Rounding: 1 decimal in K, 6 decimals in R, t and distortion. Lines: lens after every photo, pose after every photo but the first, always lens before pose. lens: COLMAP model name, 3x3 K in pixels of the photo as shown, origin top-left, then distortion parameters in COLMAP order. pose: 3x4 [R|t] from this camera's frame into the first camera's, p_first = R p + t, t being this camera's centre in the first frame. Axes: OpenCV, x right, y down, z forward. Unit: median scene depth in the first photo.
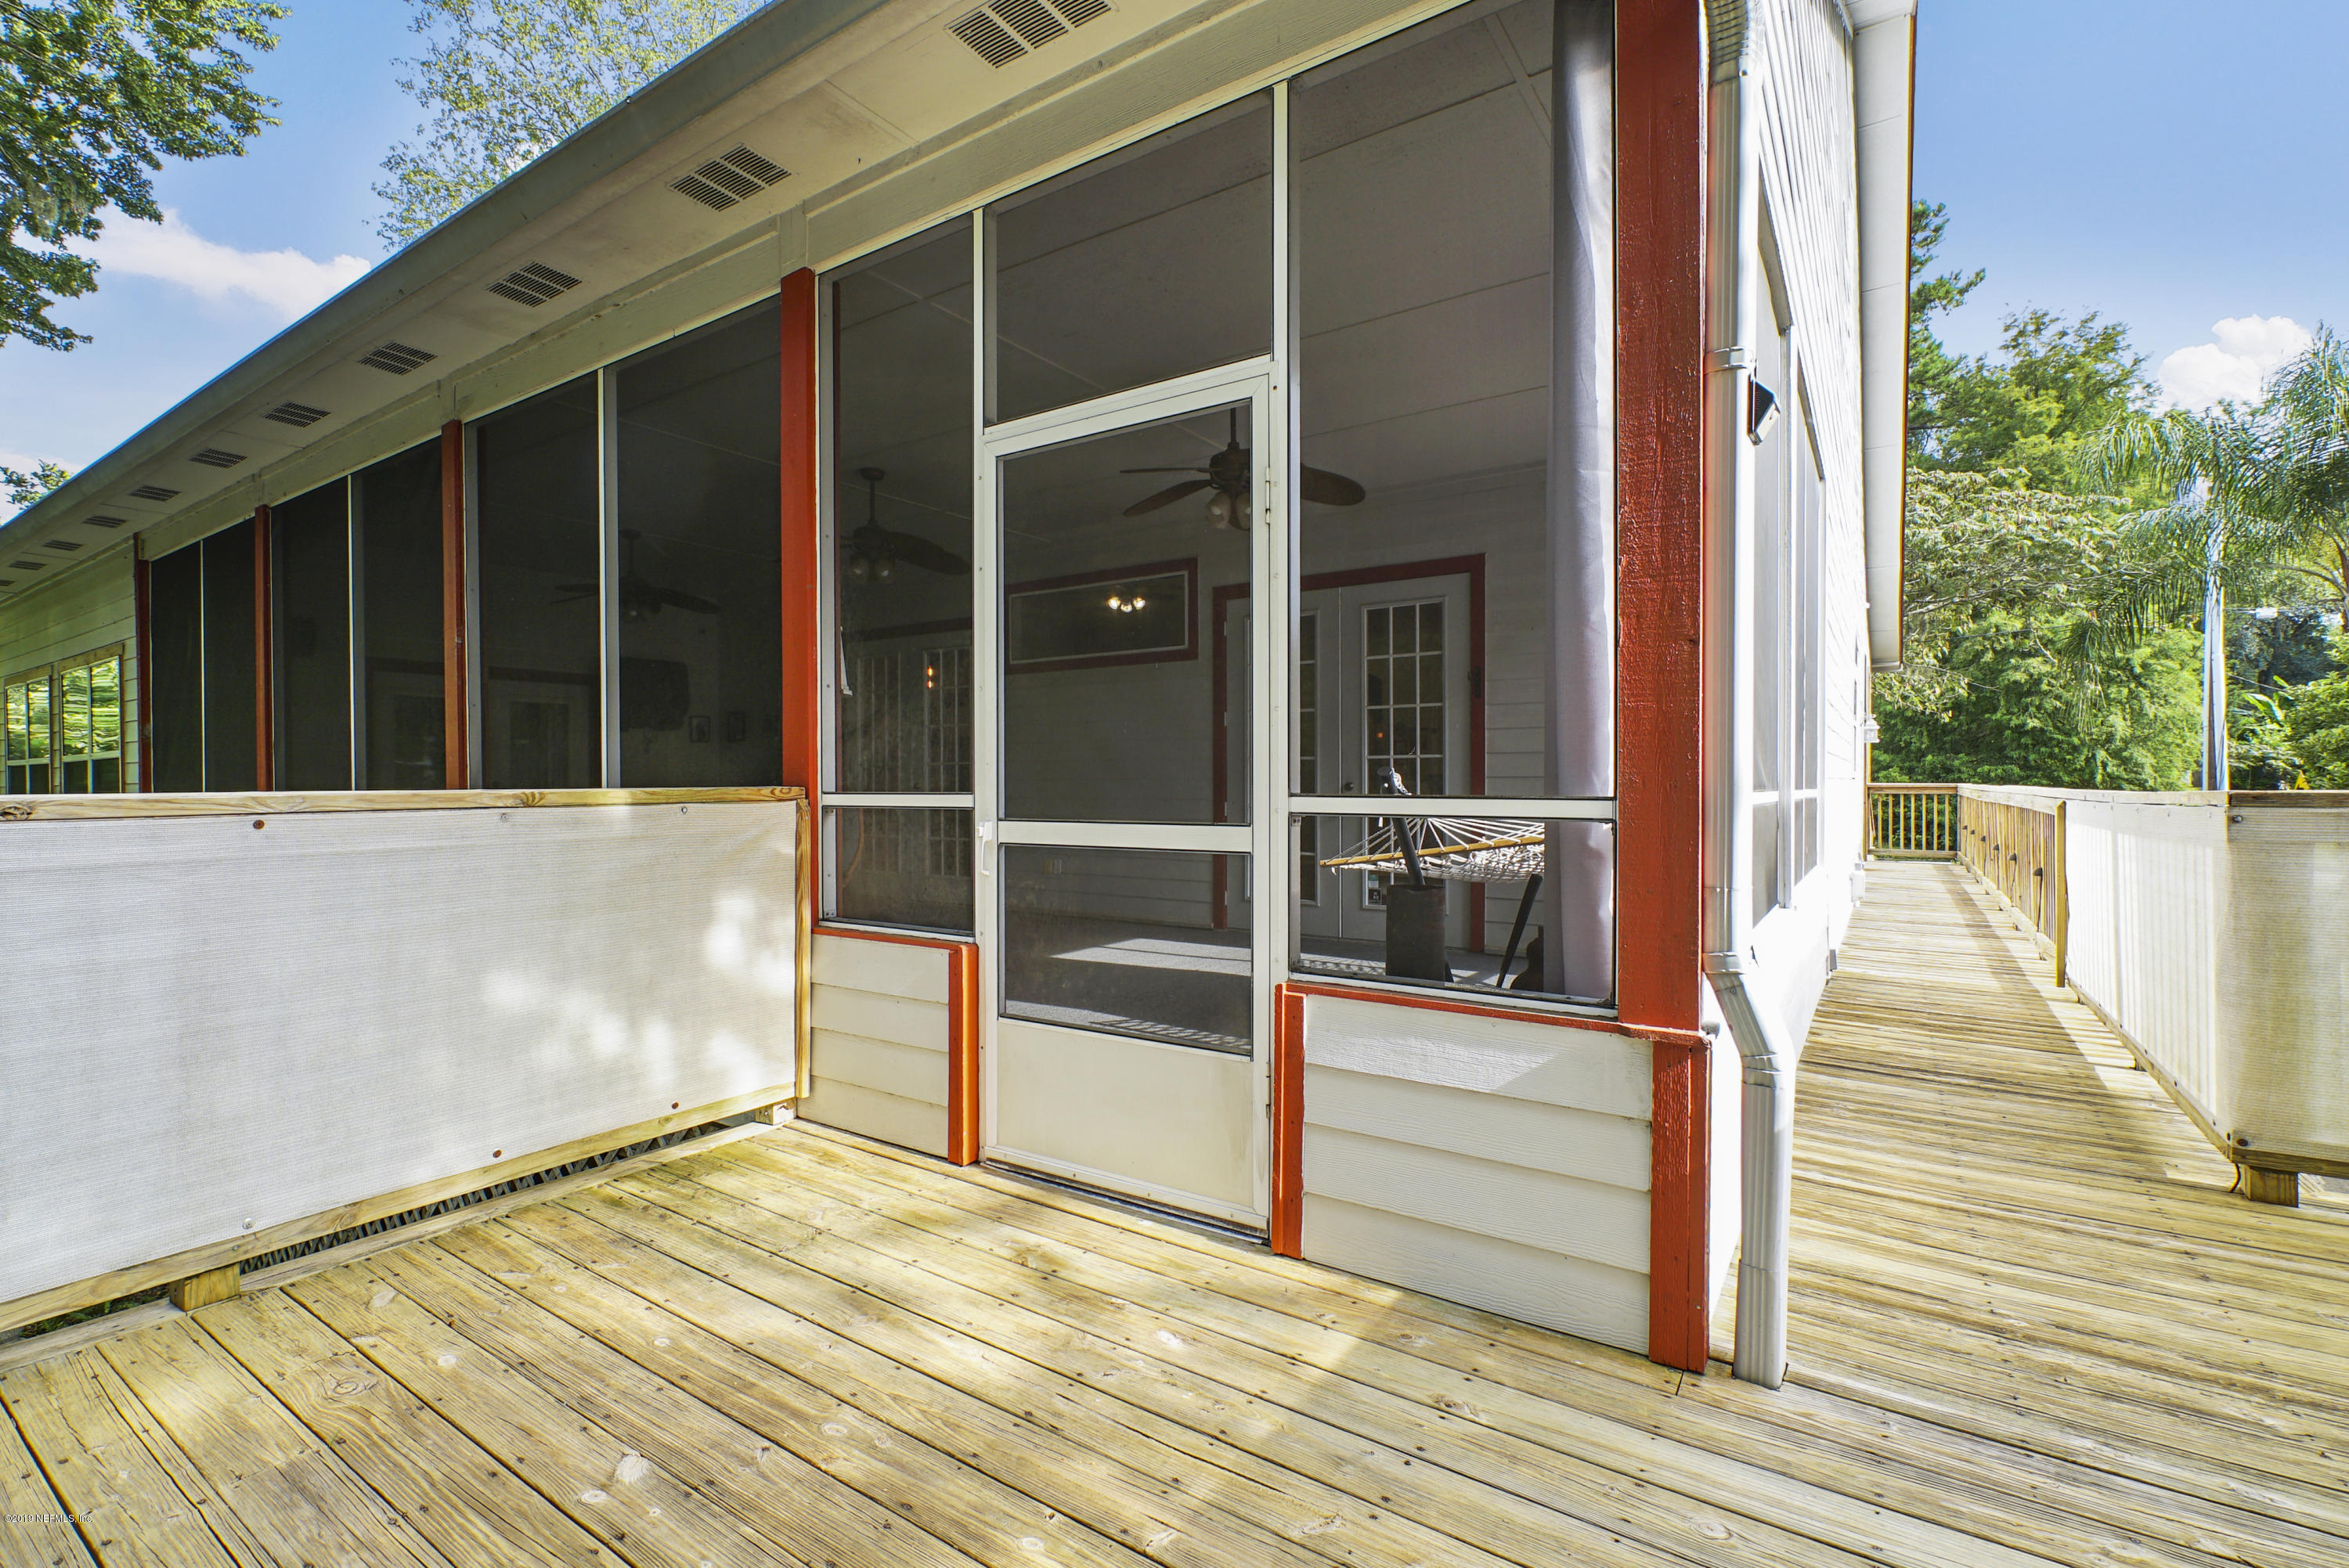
lens RADIAL K [[1062.9, 0, 1171.3], [0, 1062.9, 794.9], [0, 0, 1]] dist [0.002136, 0.000198]
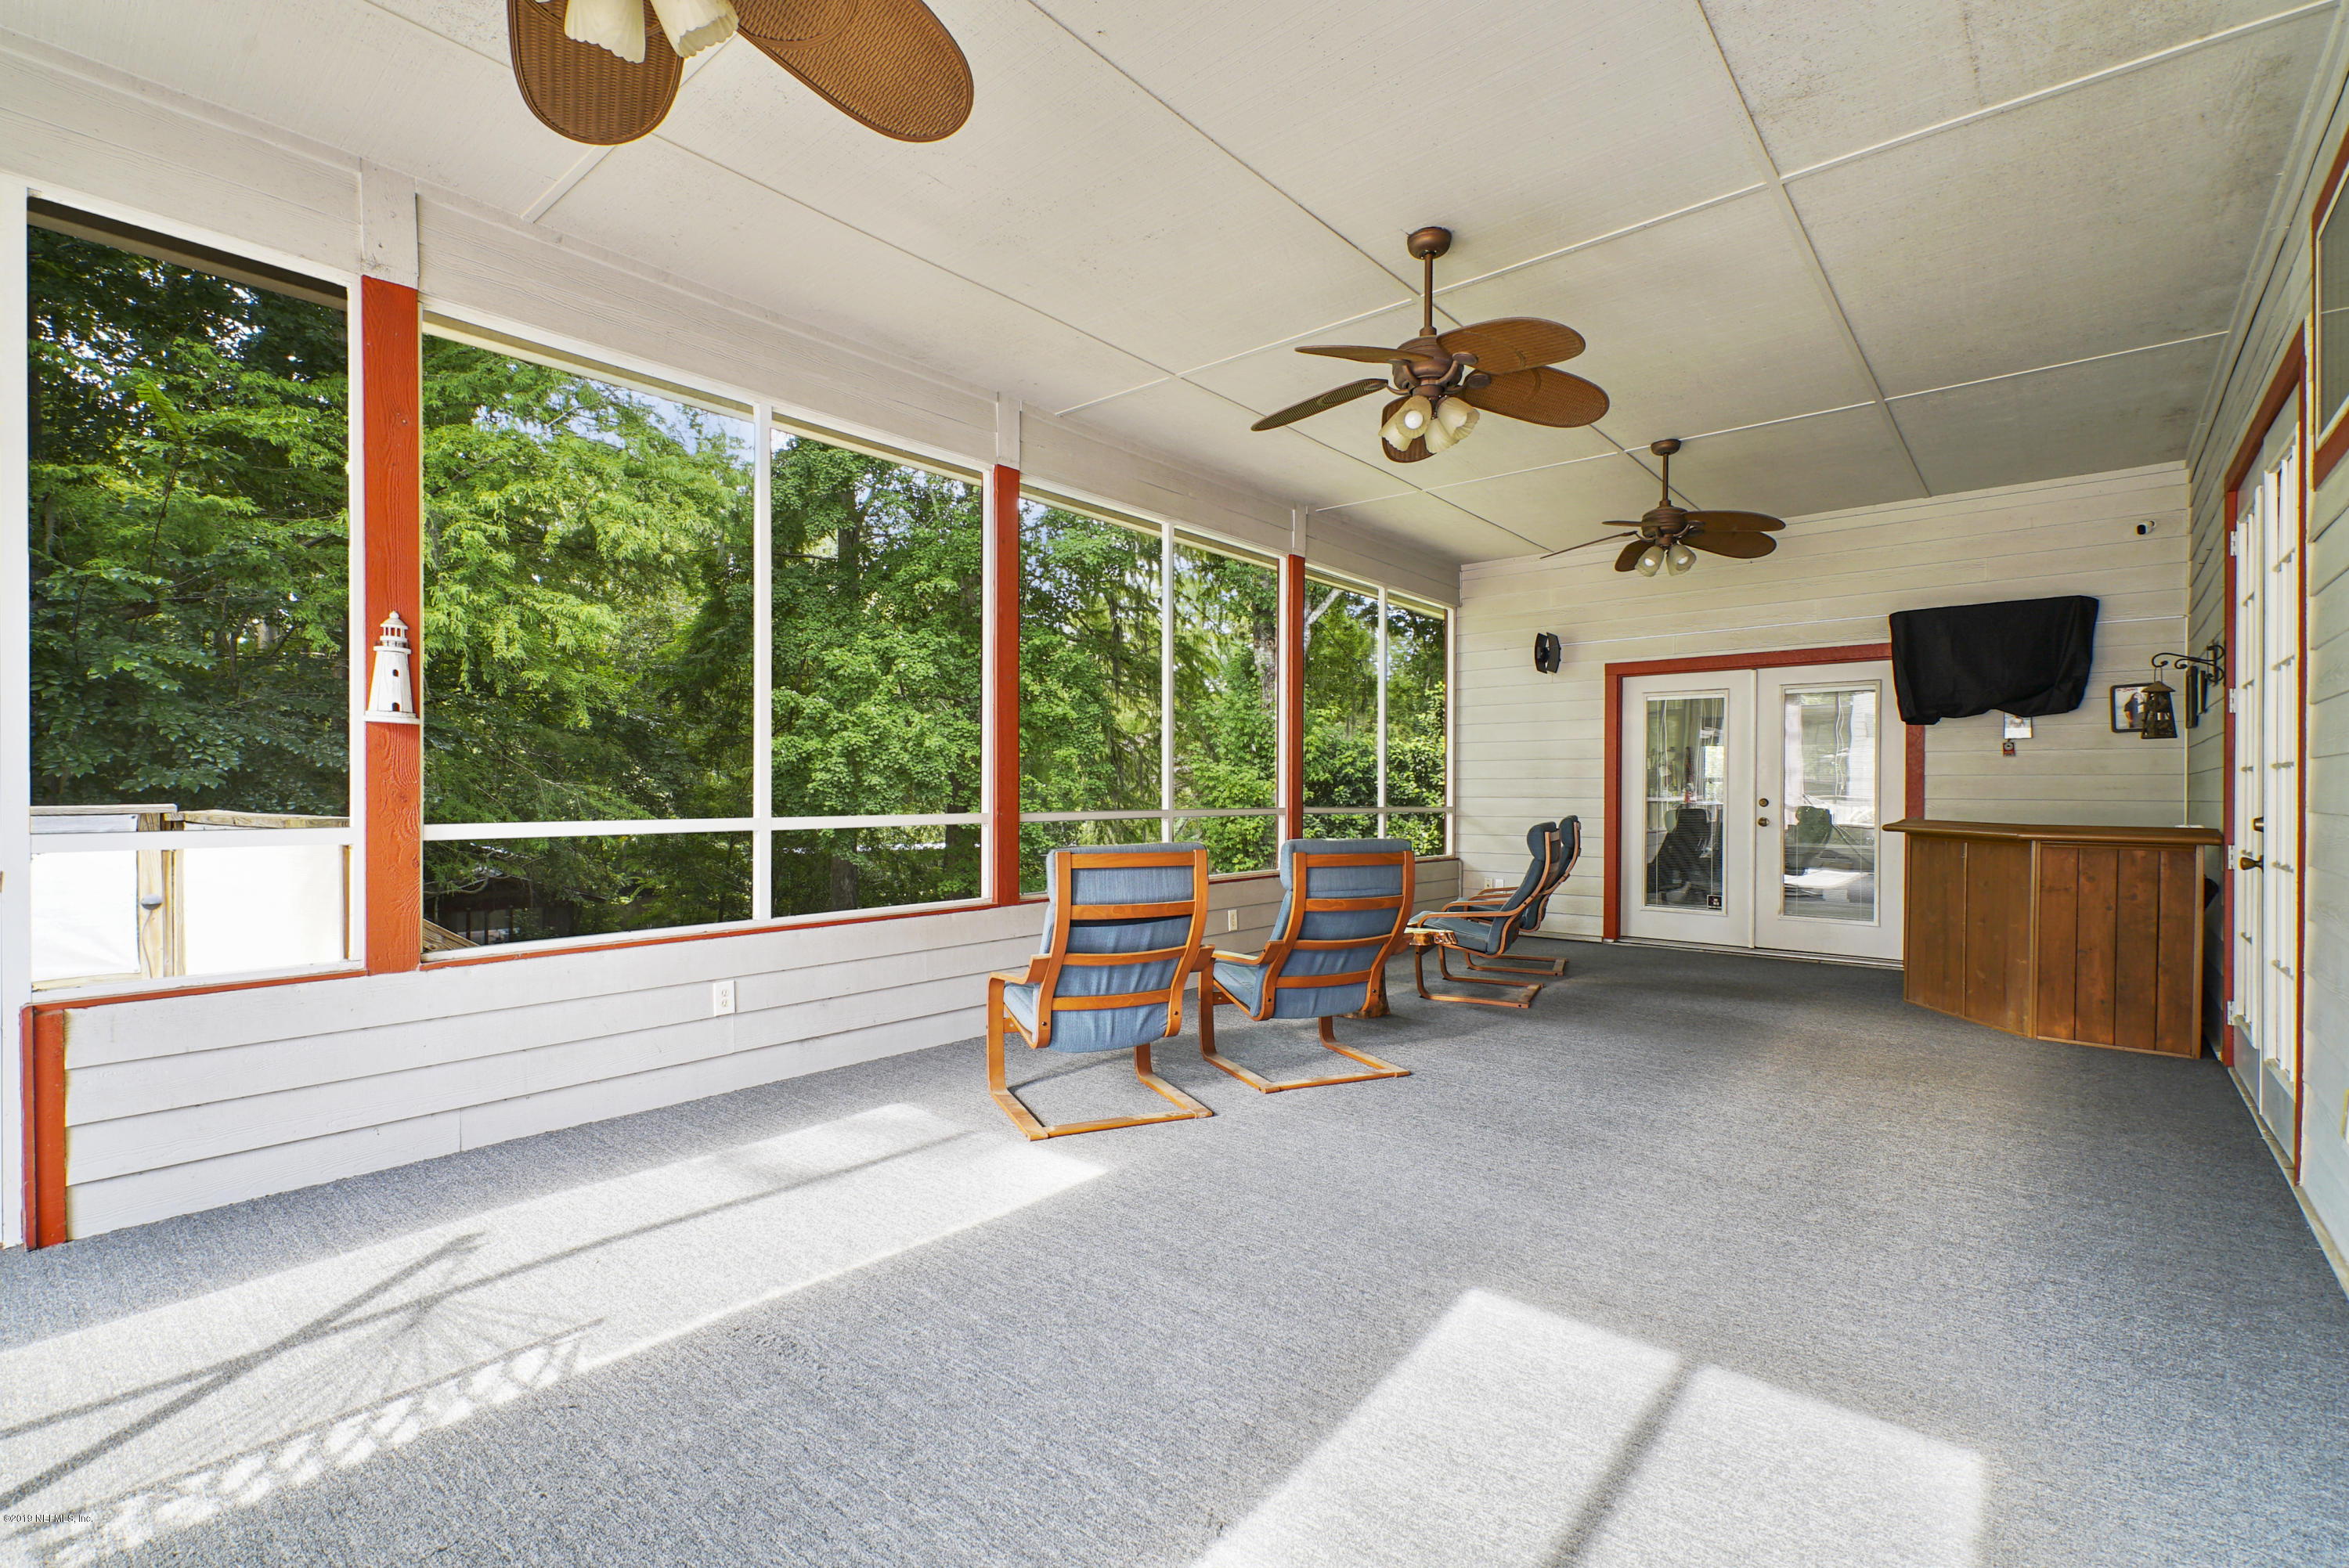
lens RADIAL K [[1062.9, 0, 1171.3], [0, 1062.9, 794.9], [0, 0, 1]] dist [0.002136, 0.000198]
pose [[-0.097574, 0.007591, -0.995199, 0.172139], [-0.012905, 0.999877, 0.008892, -0.015821], [0.995145, 0.013710, -0.097464, 0.591263]]
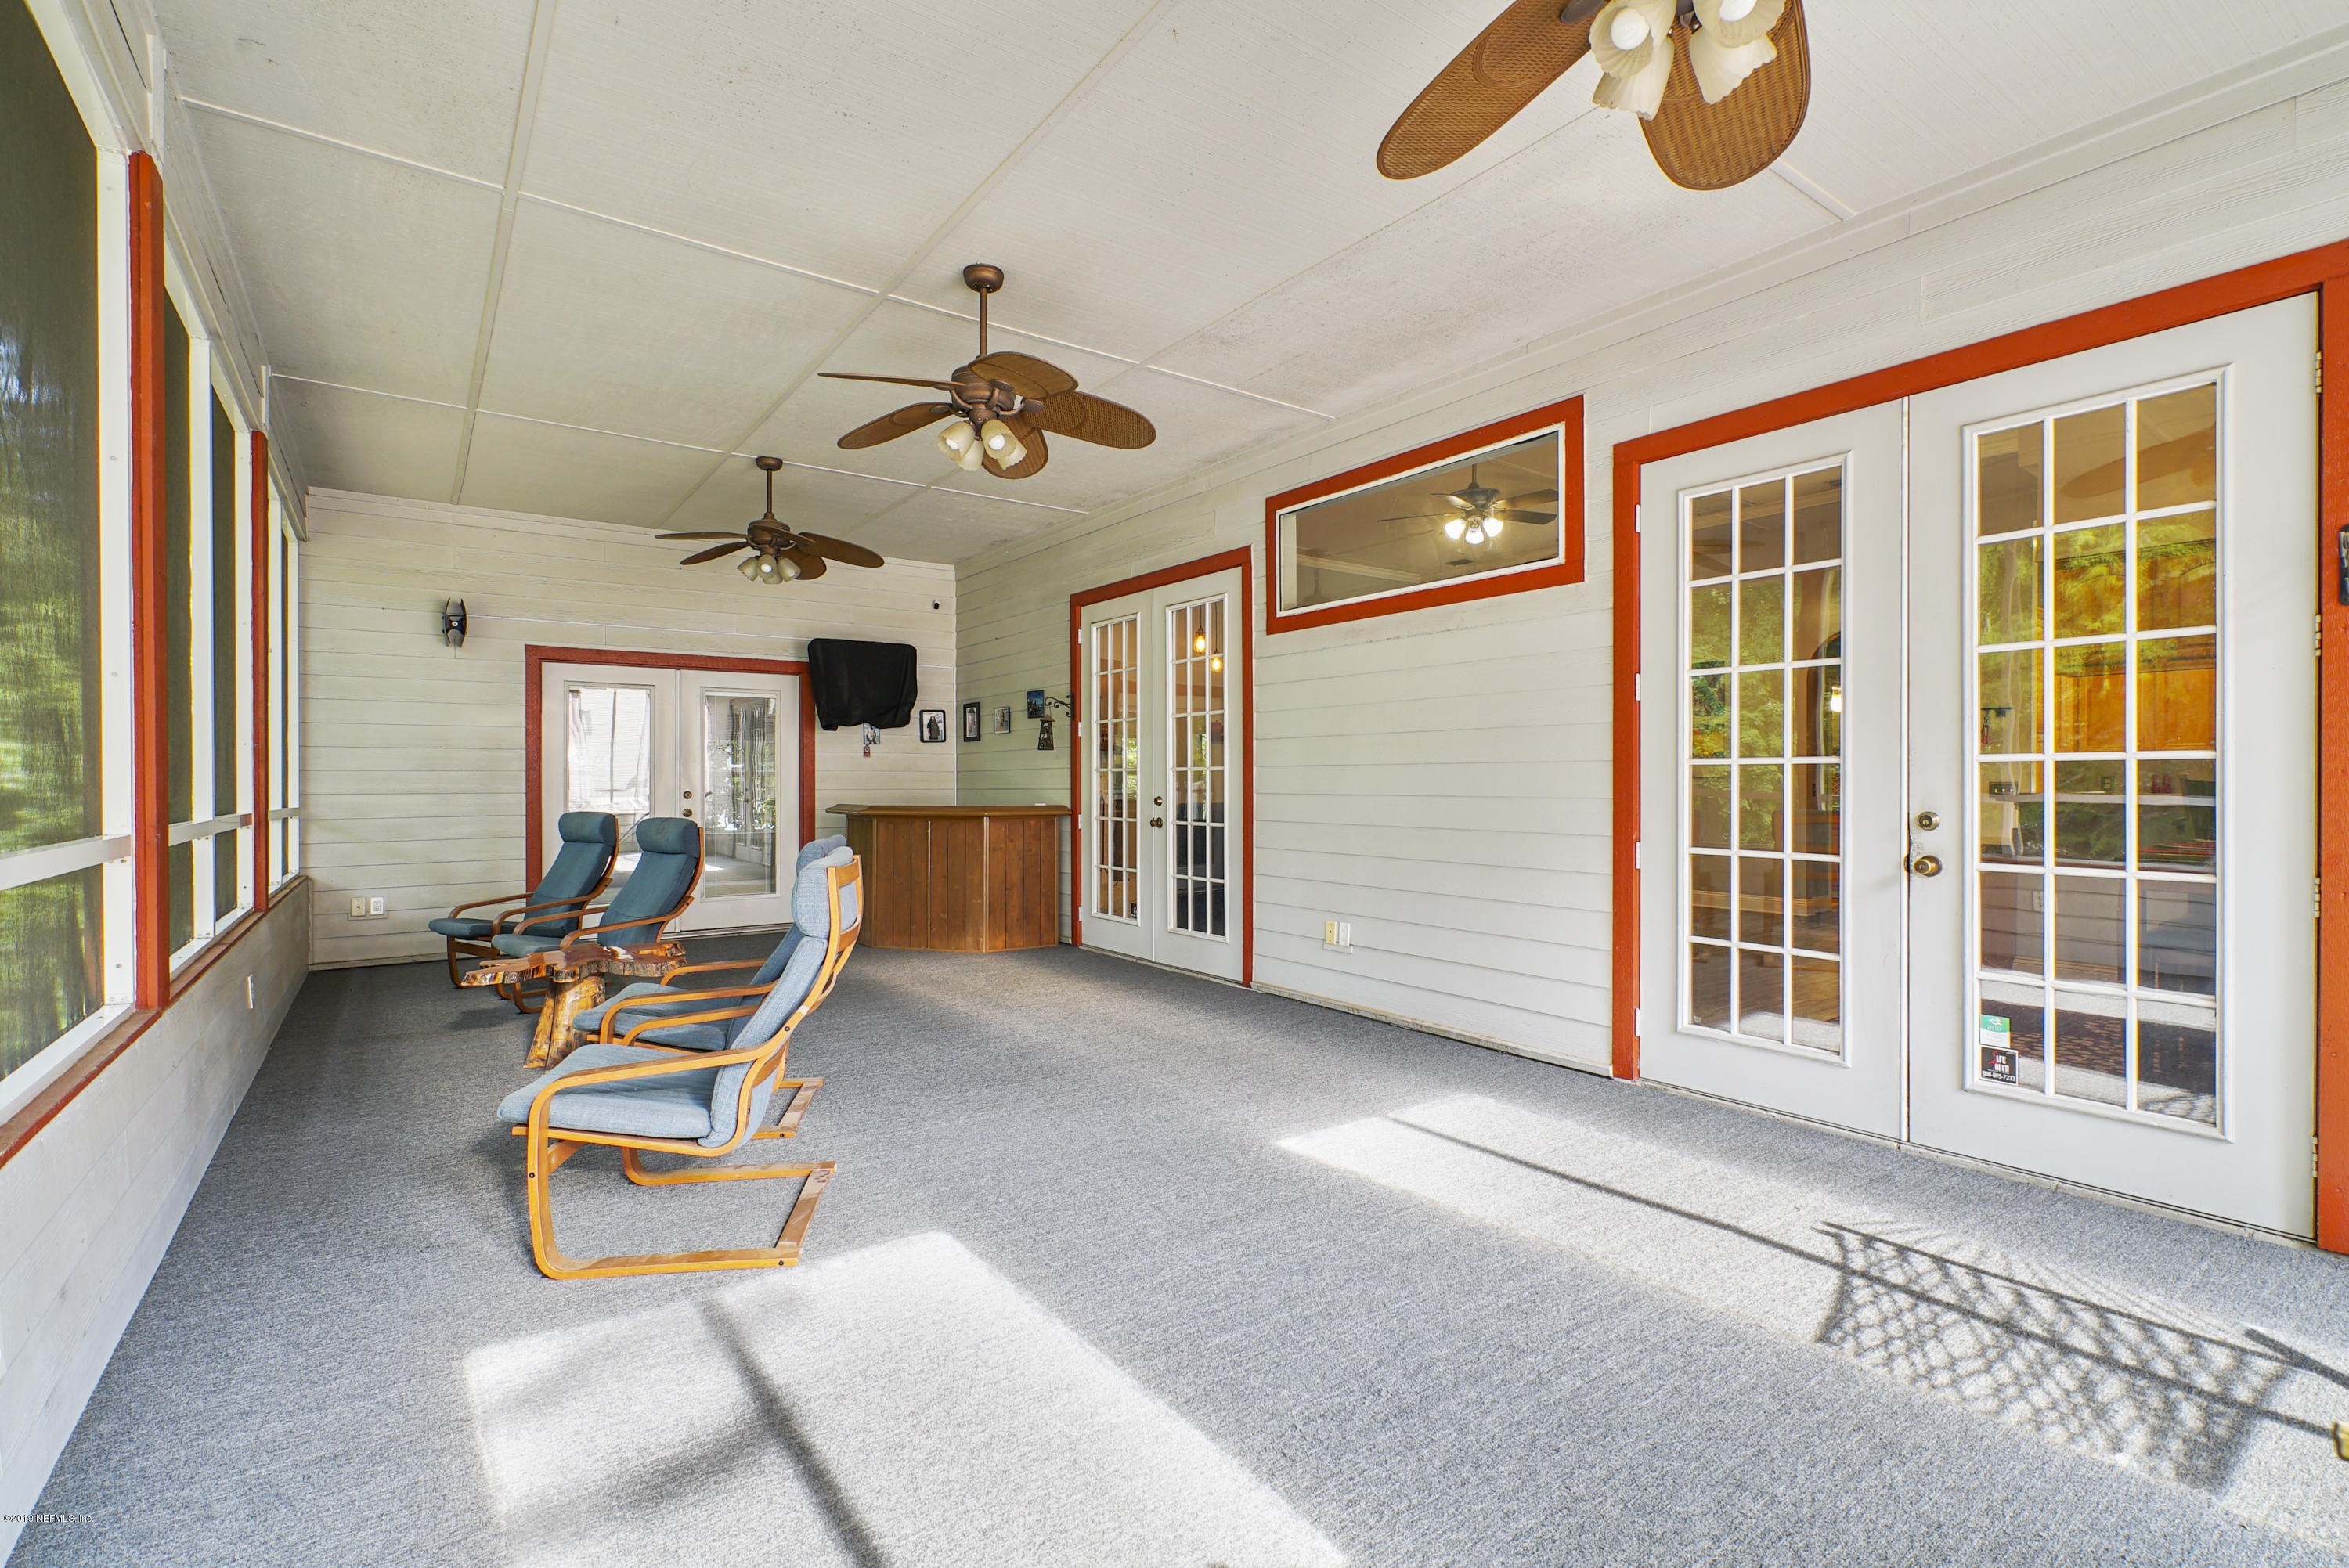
lens RADIAL K [[1062.9, 0, 1171.3], [0, 1062.9, 794.9], [0, 0, 1]] dist [0.002136, 0.000198]
pose [[0.938894, 0.004752, -0.344173, 0.011313], [-0.003546, 0.999985, 0.004131, -0.013860], [0.344187, -0.002658, 0.938897, 0.315944]]
